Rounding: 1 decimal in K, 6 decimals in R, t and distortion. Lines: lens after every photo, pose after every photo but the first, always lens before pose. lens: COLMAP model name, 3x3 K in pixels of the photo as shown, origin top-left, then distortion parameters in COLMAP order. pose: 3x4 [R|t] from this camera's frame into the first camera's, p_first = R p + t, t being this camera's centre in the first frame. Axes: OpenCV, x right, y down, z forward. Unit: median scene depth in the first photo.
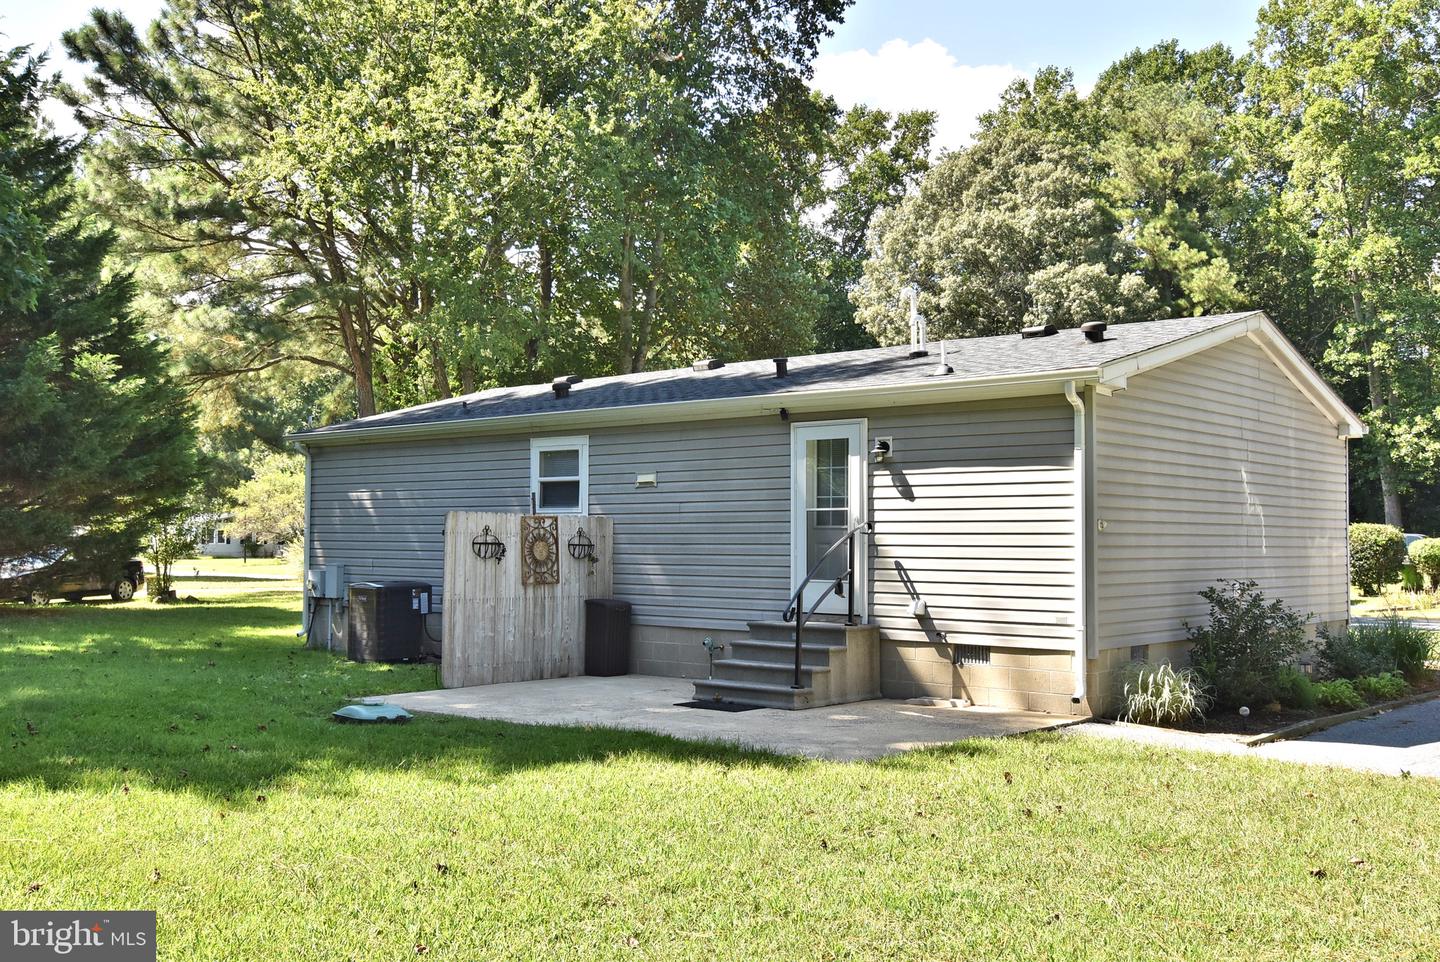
lens RADIAL K [[1360.3, 0, 720.0], [0, 1360.3, 481.0], [0, 0, 1]] dist [0.013629, 0.005957]
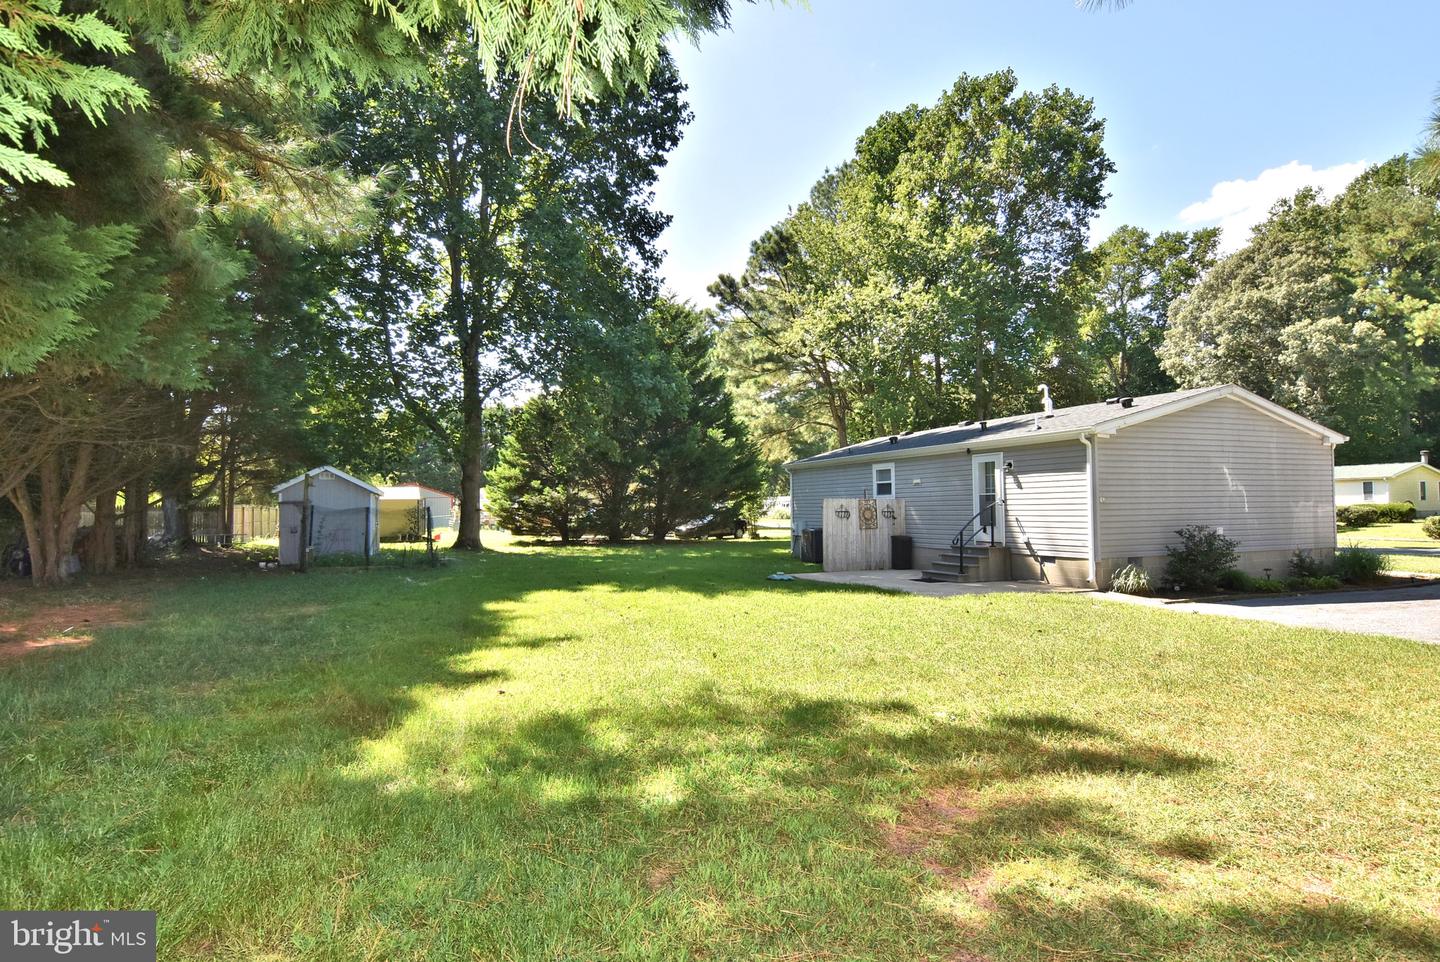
lens RADIAL K [[773.6, 0, 726.6], [0, 773.6, 481.9], [0, 0, 1]] dist [0.002149, -0.019403]
pose [[0.891427, -0.030738, -0.452120, 0.117800], [0.035547, 0.999366, 0.002144, -0.007136], [0.451767, -0.017983, 0.891955, -0.131116]]
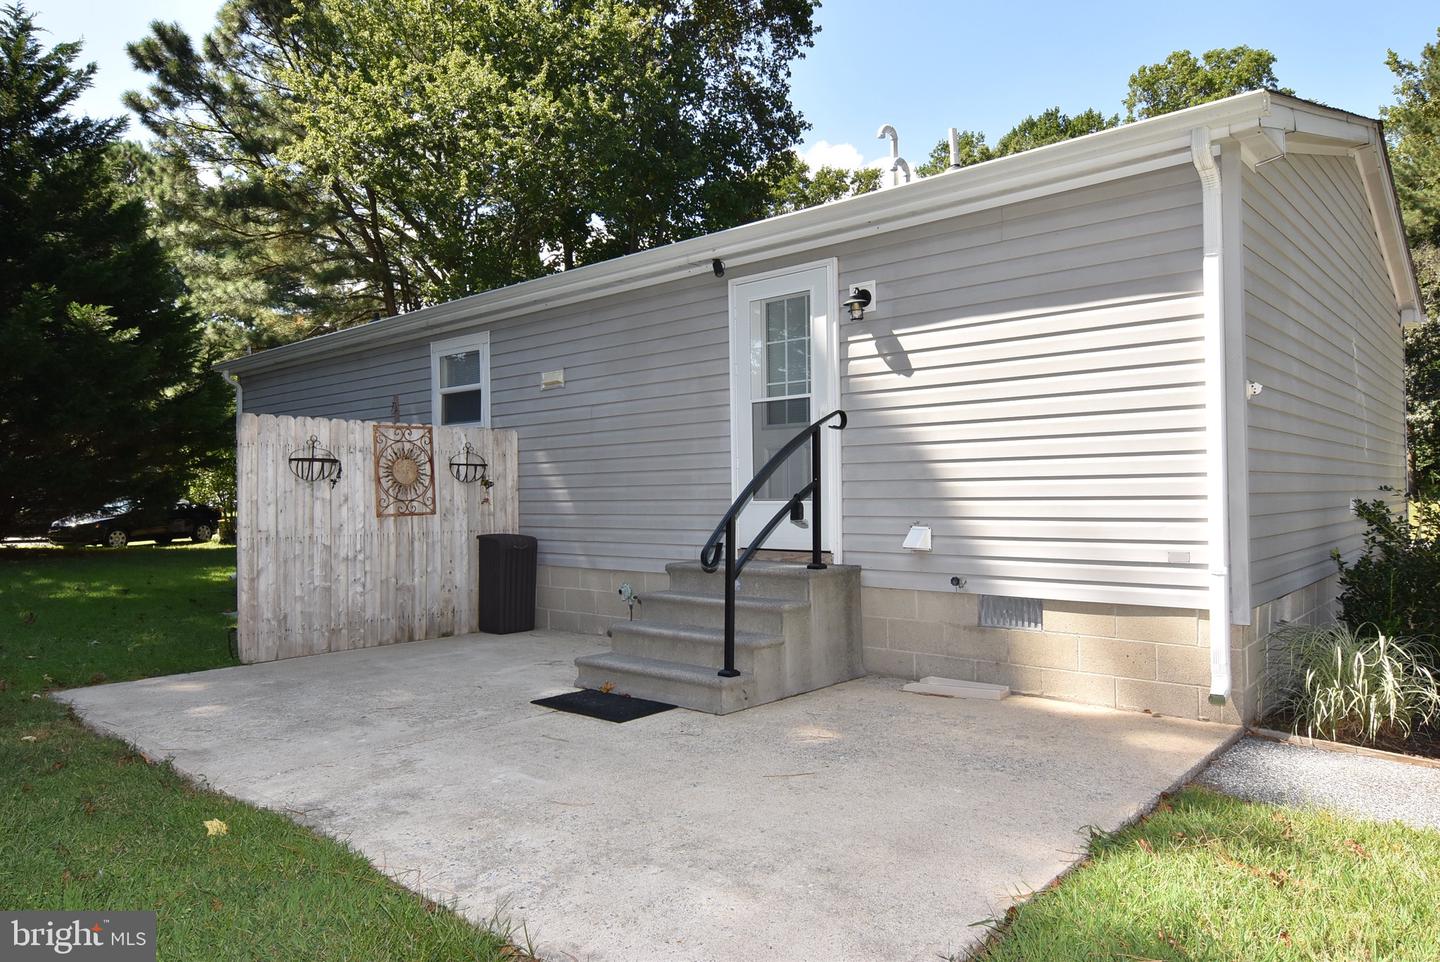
lens RADIAL K [[905.0, 0, 720.0], [0, 905.0, 481.0], [0, 0, 1]] dist [0.006034, 0.000901]
pose [[0.999588, -0.019076, -0.021457, 0.025064], [0.019733, 0.999330, 0.030833, 0.021044], [0.020854, -0.031244, 0.999294, 0.237822]]
